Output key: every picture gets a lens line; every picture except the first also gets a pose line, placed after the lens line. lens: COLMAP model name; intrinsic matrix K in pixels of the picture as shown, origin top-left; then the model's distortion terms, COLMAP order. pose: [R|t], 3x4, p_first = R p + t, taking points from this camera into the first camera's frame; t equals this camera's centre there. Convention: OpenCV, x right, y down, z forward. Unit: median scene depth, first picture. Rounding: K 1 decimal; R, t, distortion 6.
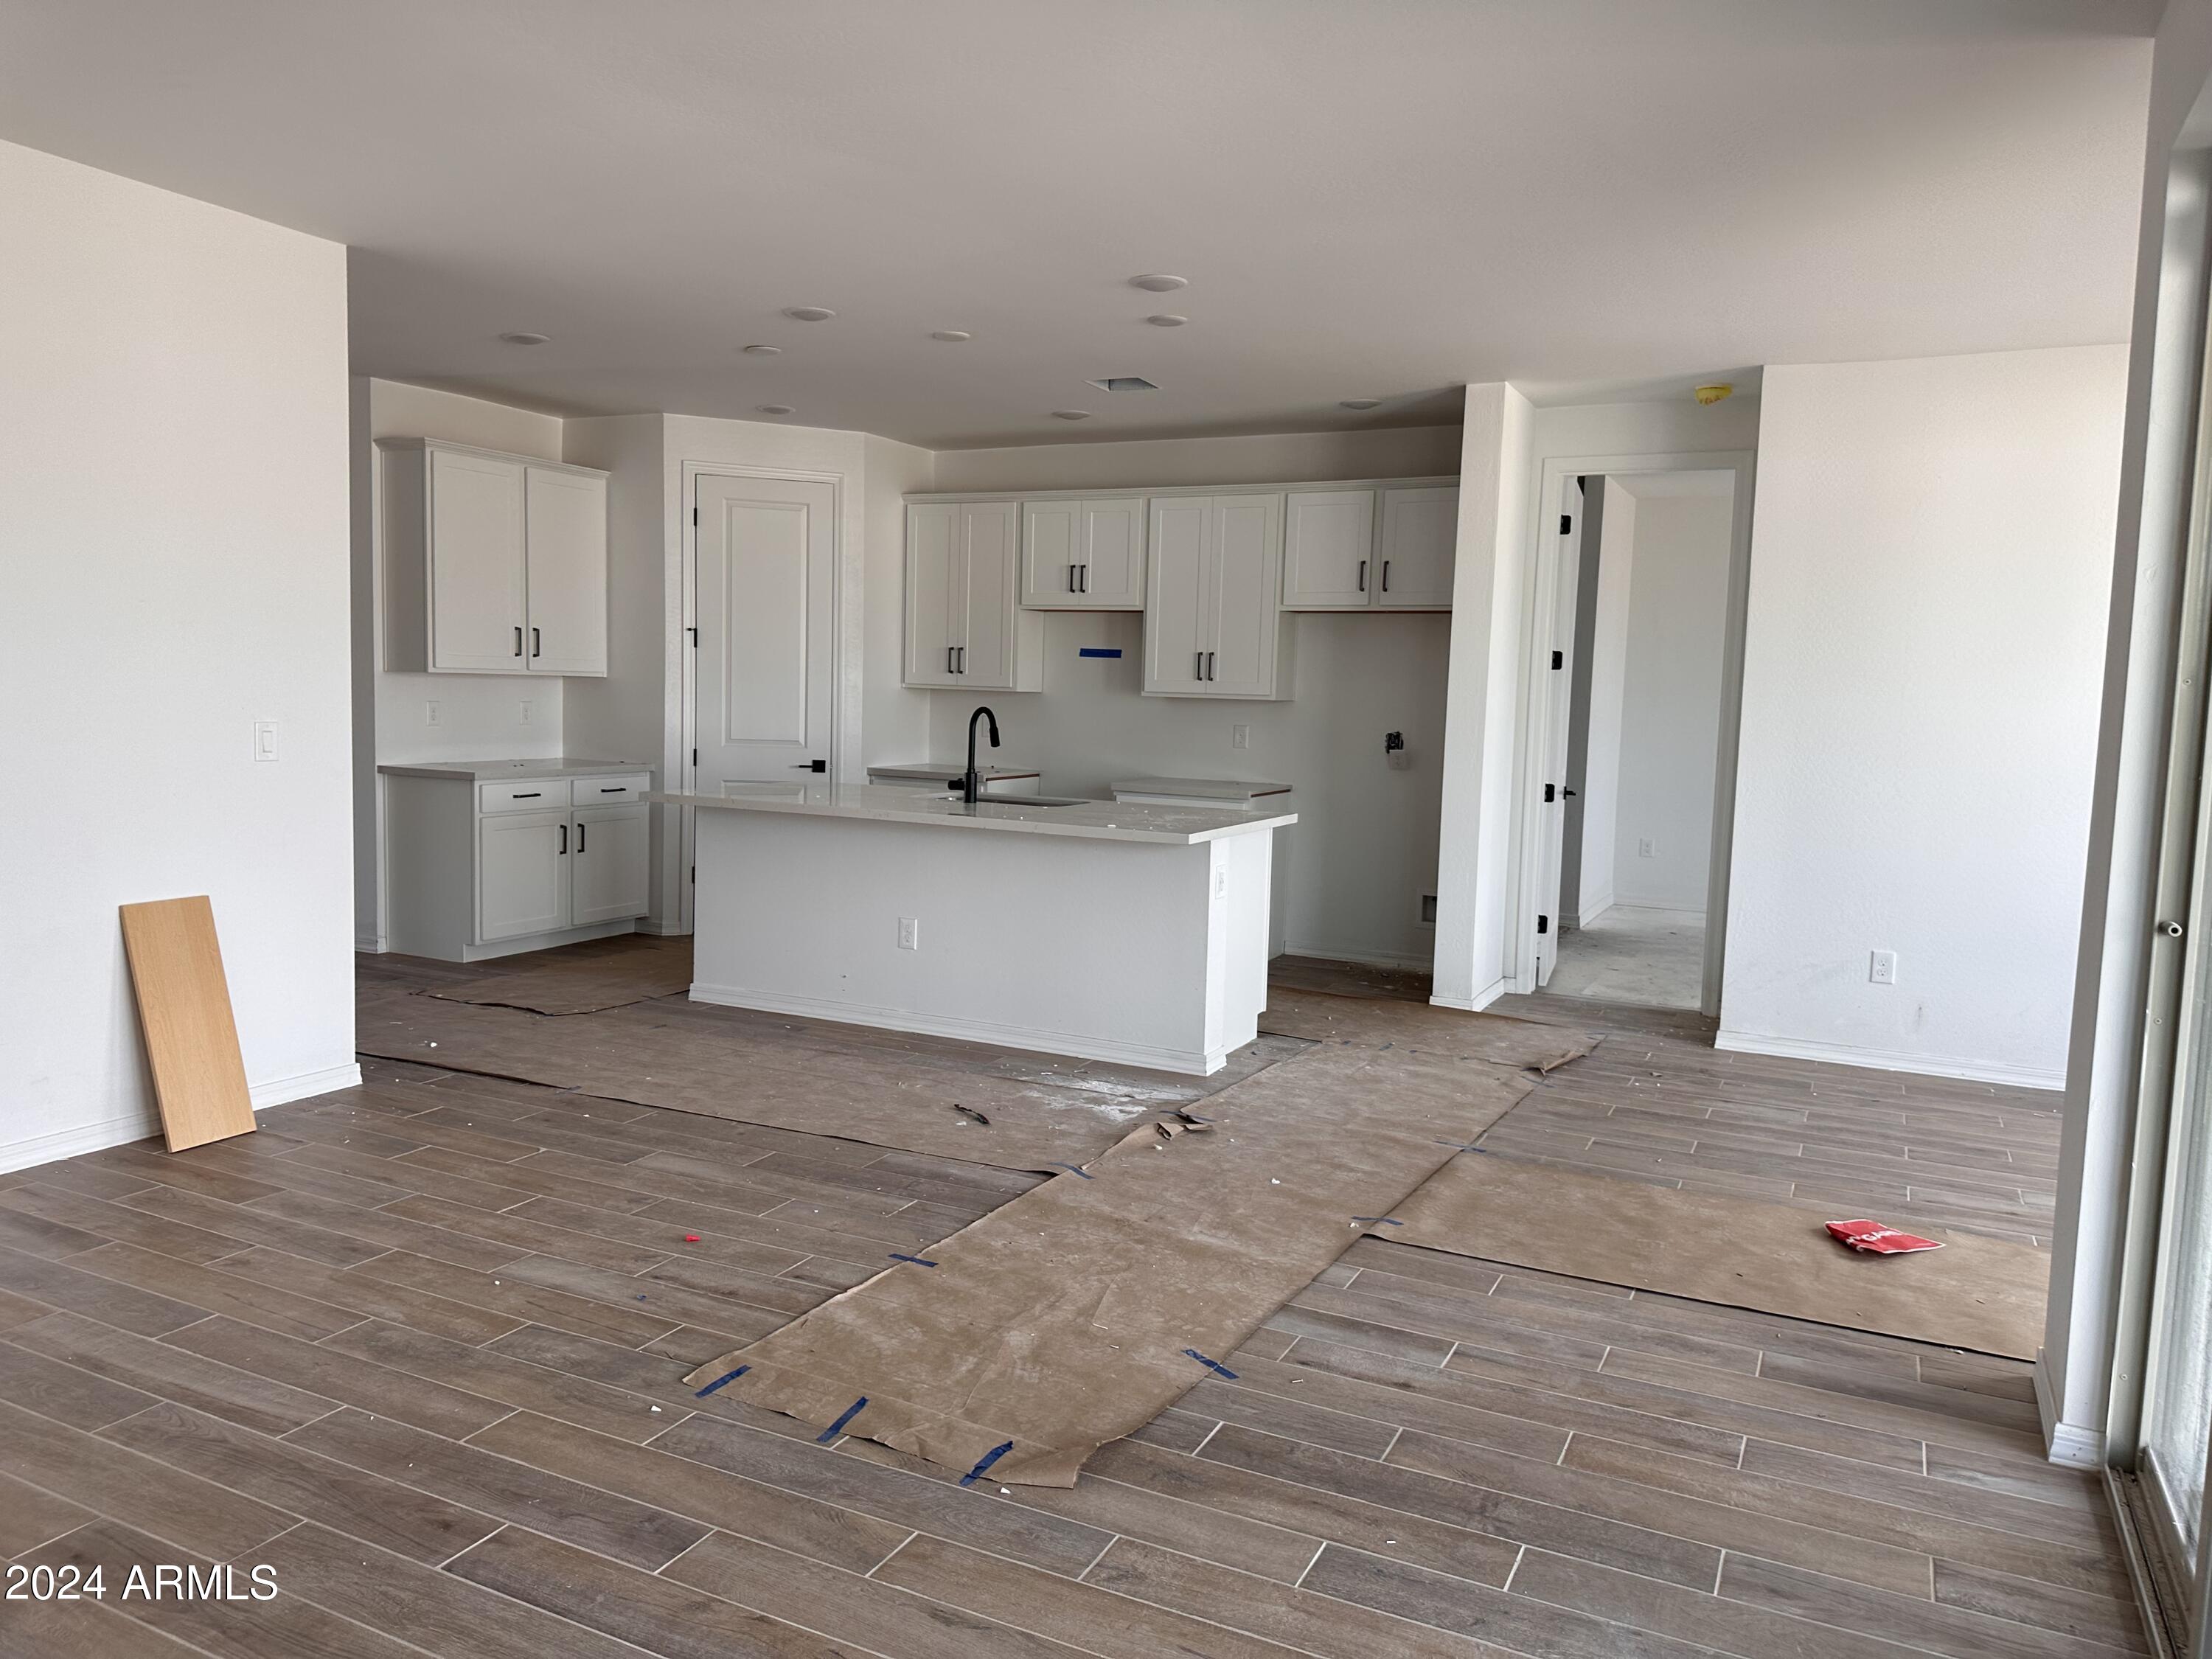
lens RADIAL K [[1558.2, 0, 1106.4], [0, 1558.2, 827.9], [0, 0, 1]] dist [0.024592, -0.021408]
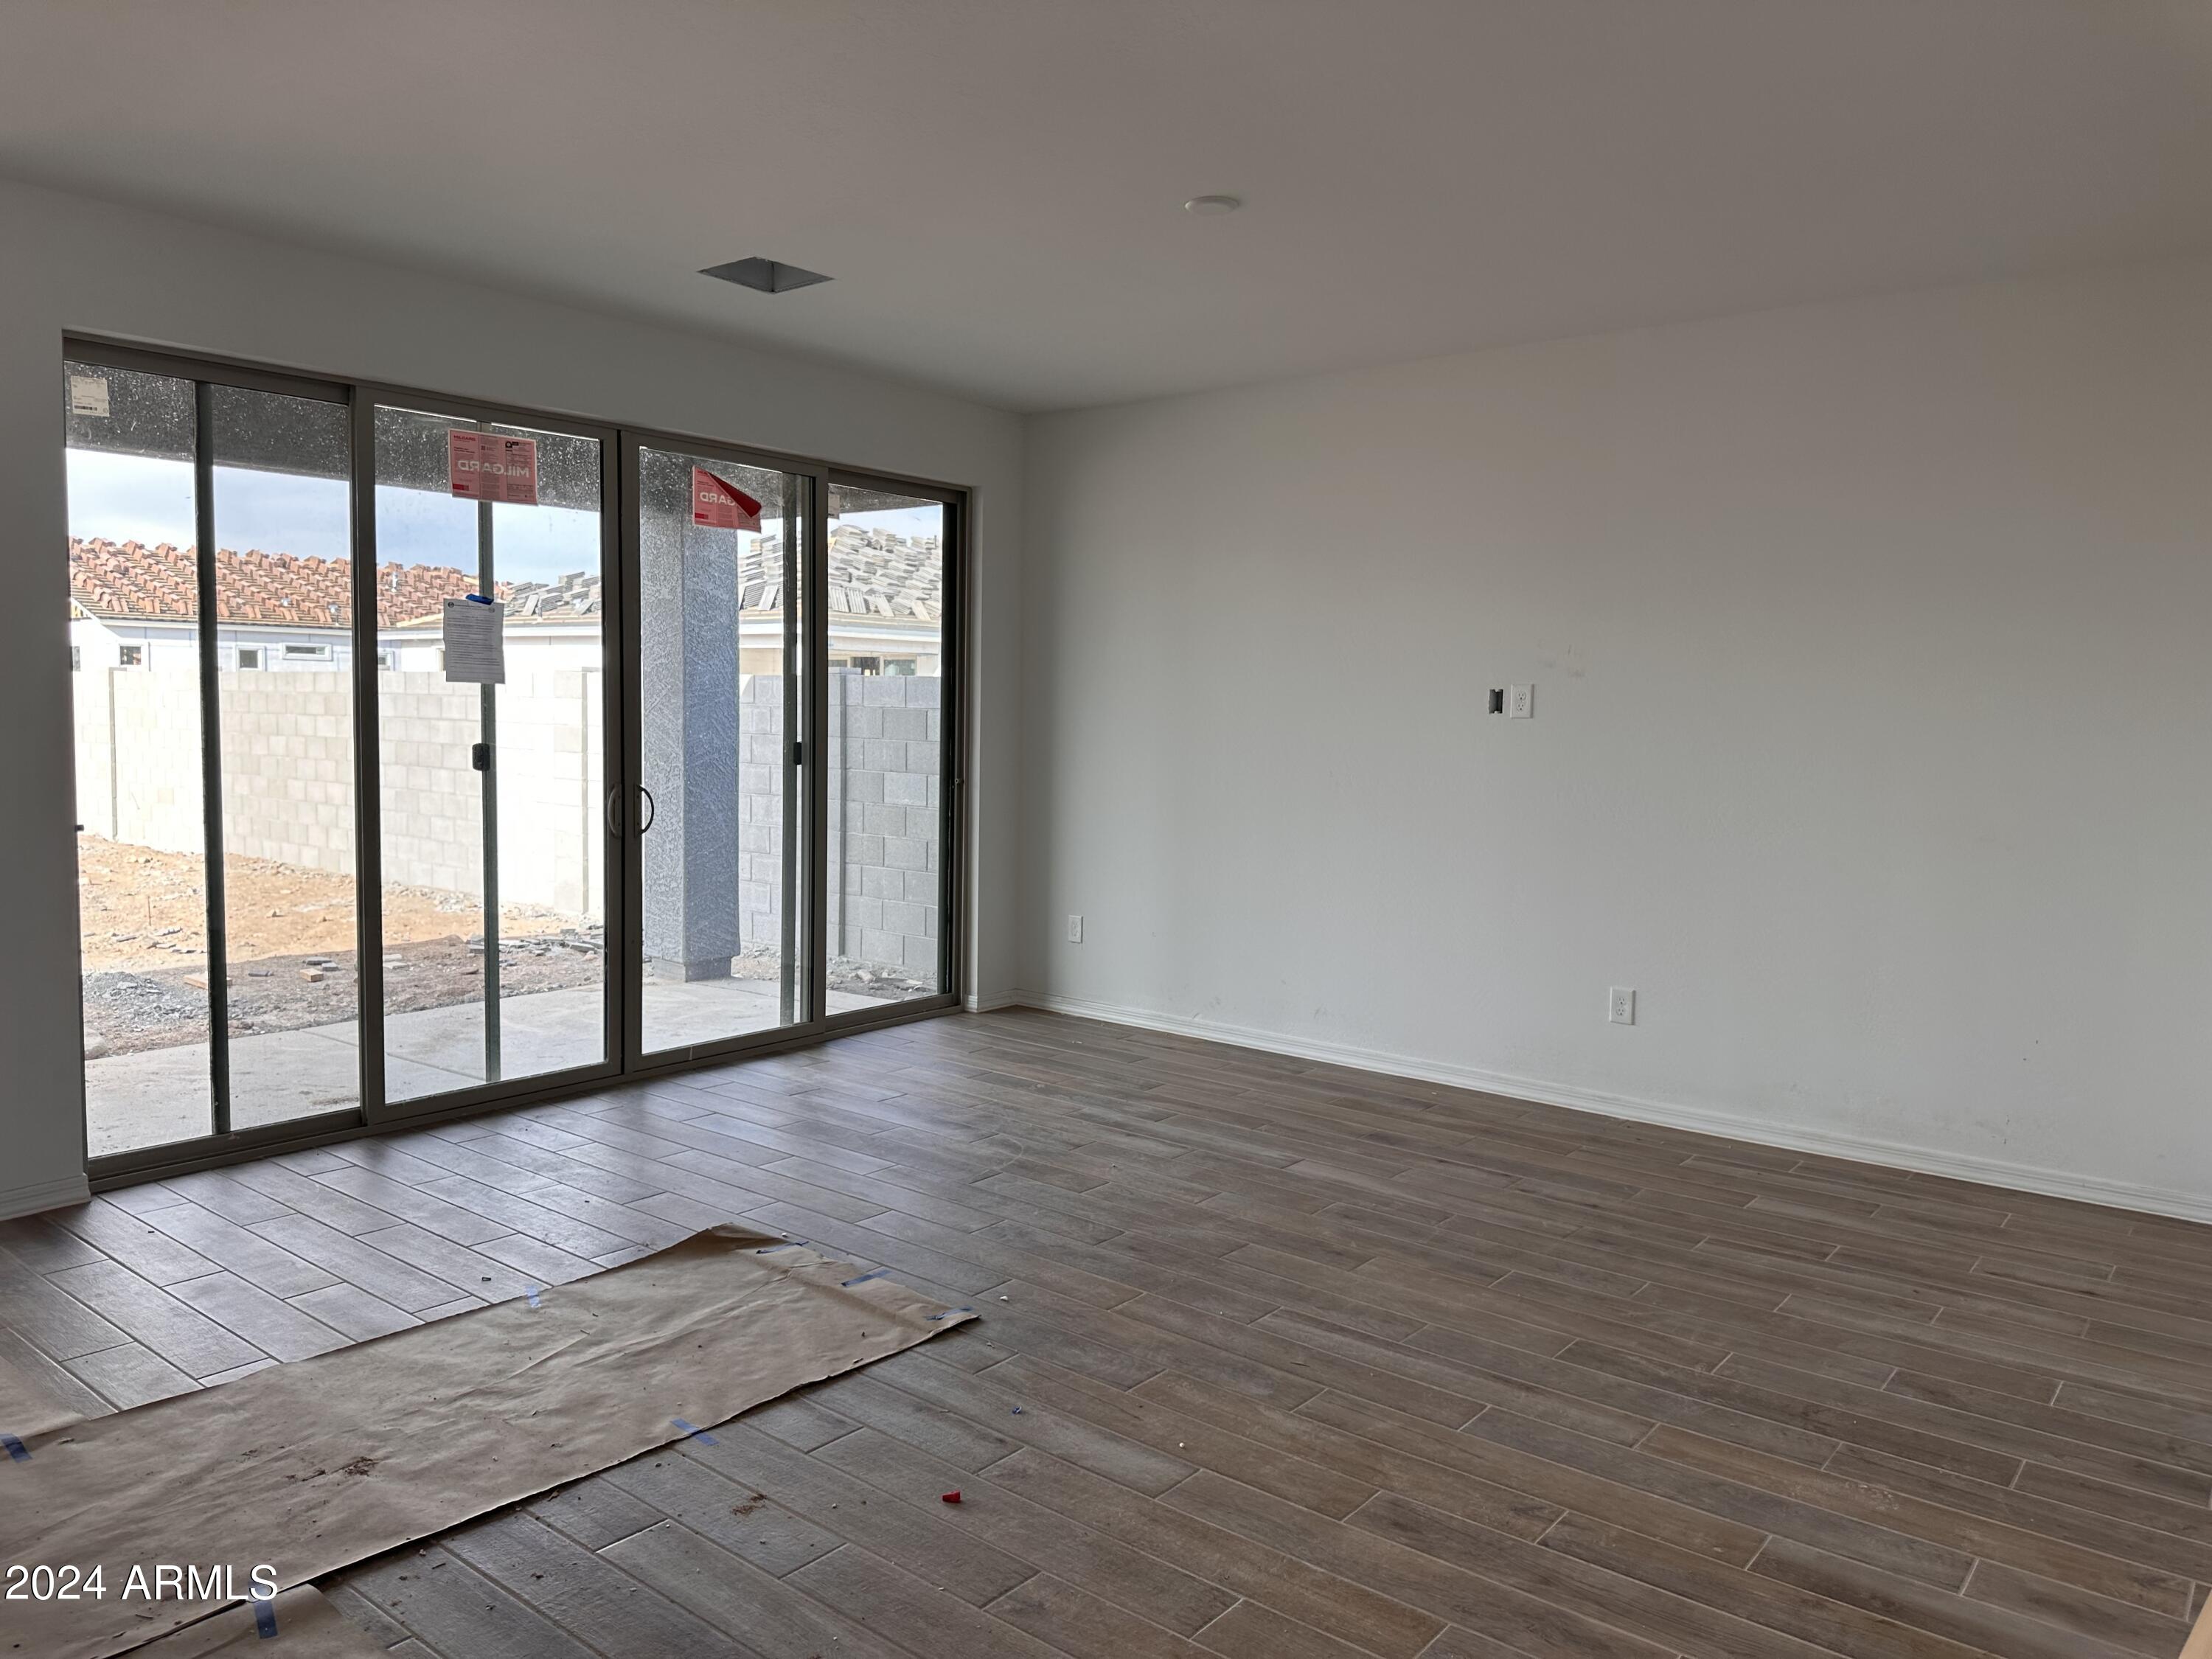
lens RADIAL K [[1558.2, 0, 1107.8], [0, 1558.2, 831.9], [0, 0, 1]] dist [0.024592, -0.021408]
pose [[-0.973943, -0.056675, 0.219599, -0.553572], [-0.018061, 0.984580, 0.174003, -0.191538], [-0.226075, 0.165502, -0.959948, 1.888776]]
